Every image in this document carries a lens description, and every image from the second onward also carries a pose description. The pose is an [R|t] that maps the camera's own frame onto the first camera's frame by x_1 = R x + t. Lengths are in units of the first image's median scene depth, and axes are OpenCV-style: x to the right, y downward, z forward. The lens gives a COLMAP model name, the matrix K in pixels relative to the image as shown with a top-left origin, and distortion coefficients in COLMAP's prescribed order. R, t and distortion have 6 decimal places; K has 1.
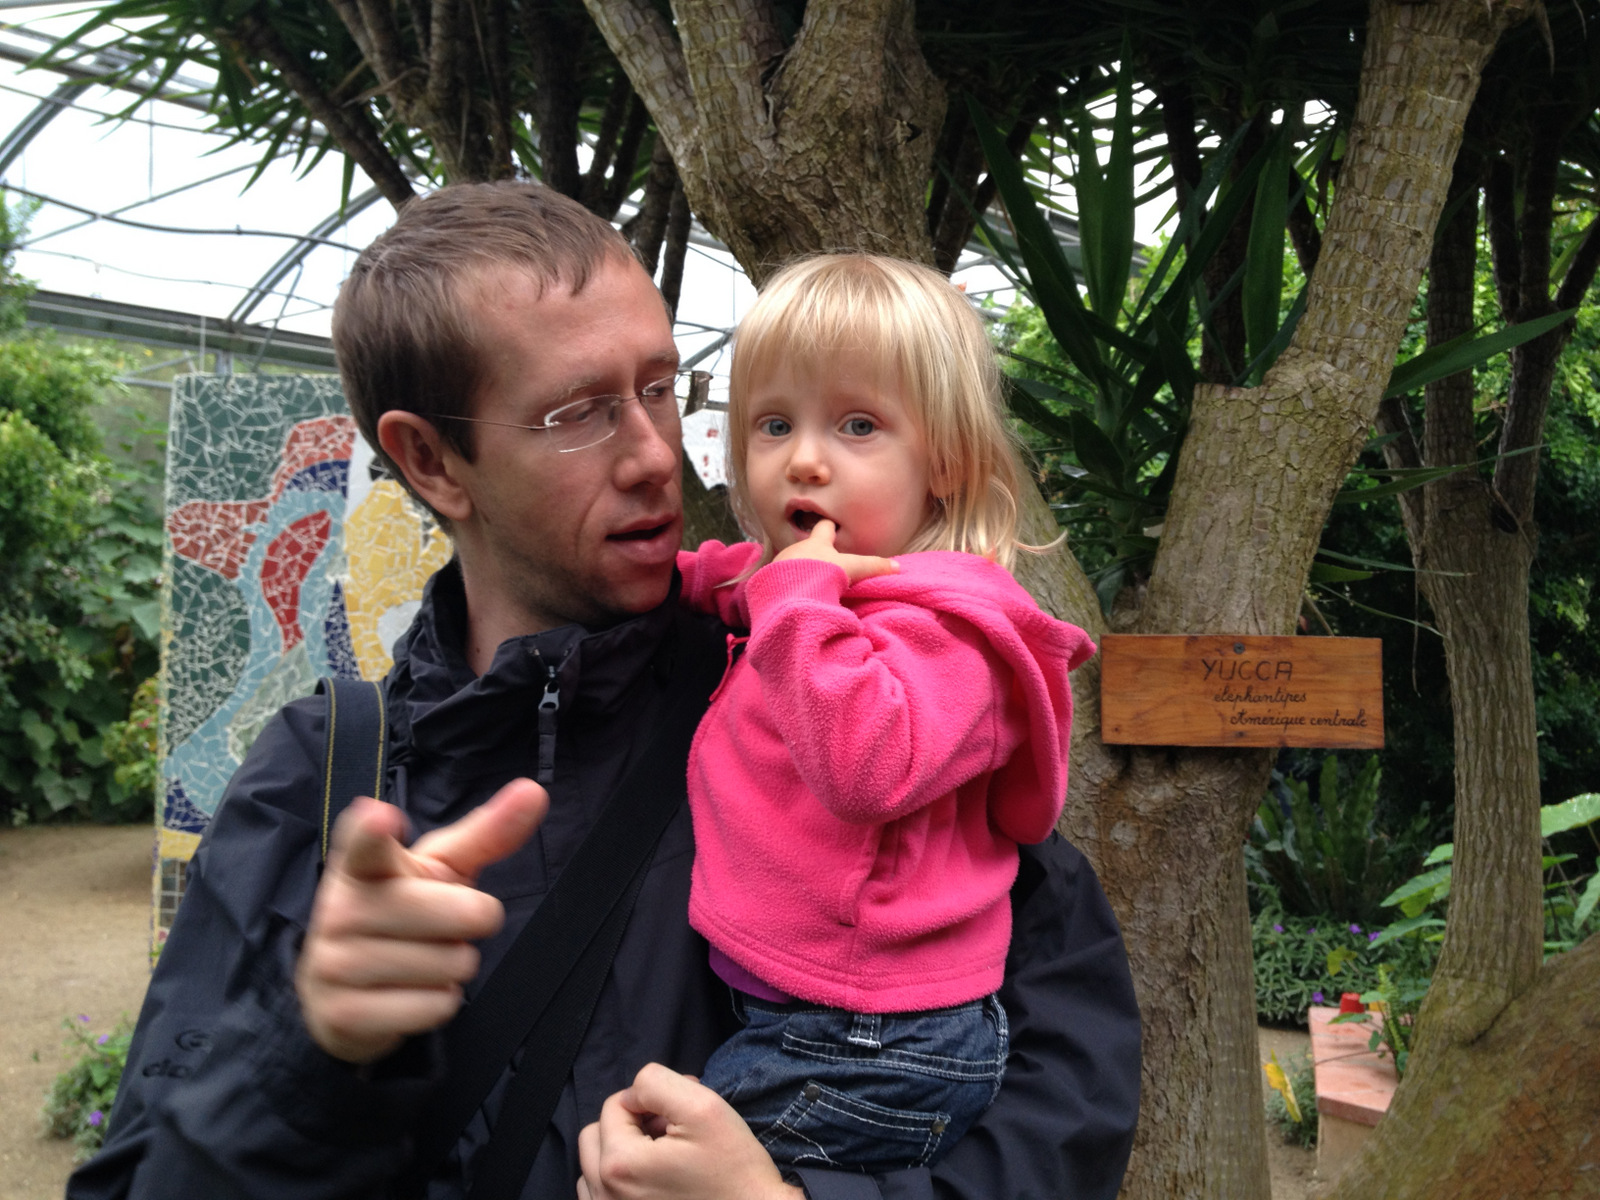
lens RADIAL K [[1583.8, 0, 800.0], [0, 1583.8, 600.0], [0, 0, 1]] dist [0.147285, -0.287730]
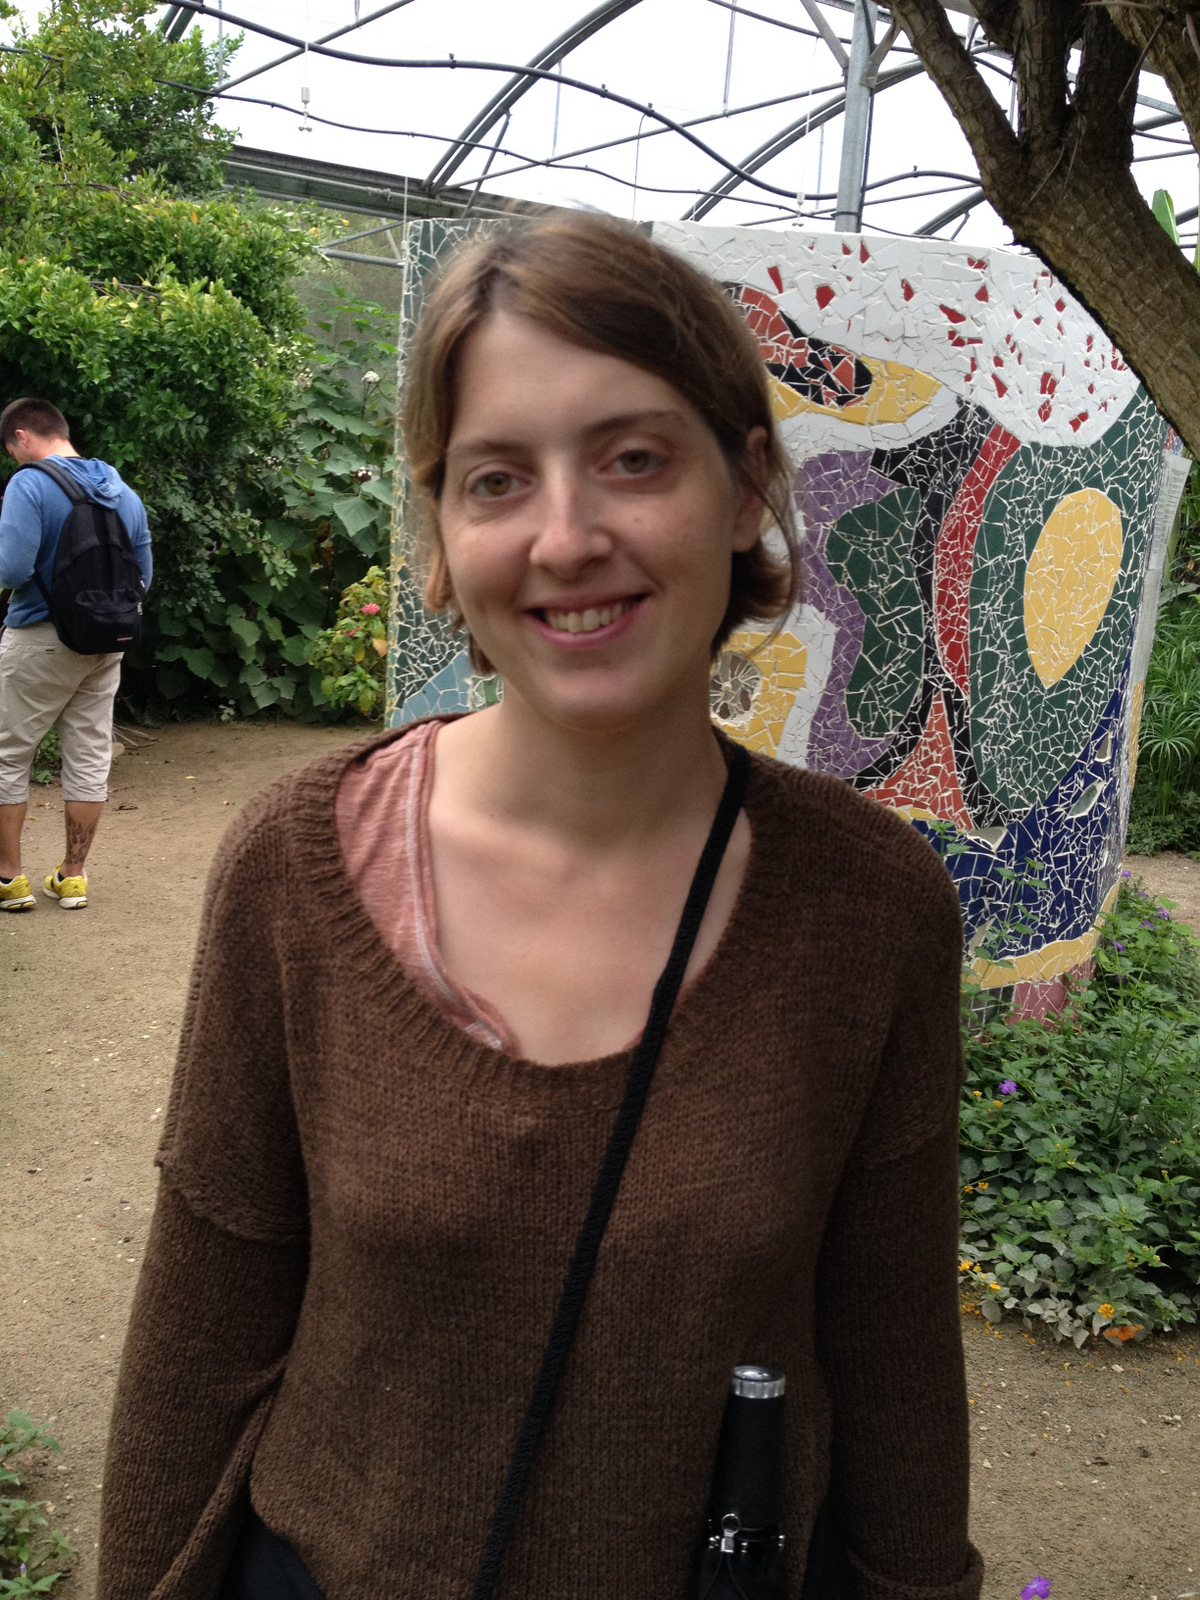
lens RADIAL K [[1583.8, 0, 602.4], [0, 1583.8, 769.0], [0, 0, 1]] dist [0.147285, -0.287730]
pose [[0.975524, 0.066880, -0.209474, -0.055711], [-0.030559, 0.984615, 0.172047, -0.007449], [0.217758, -0.161435, 0.962559, 0.110474]]
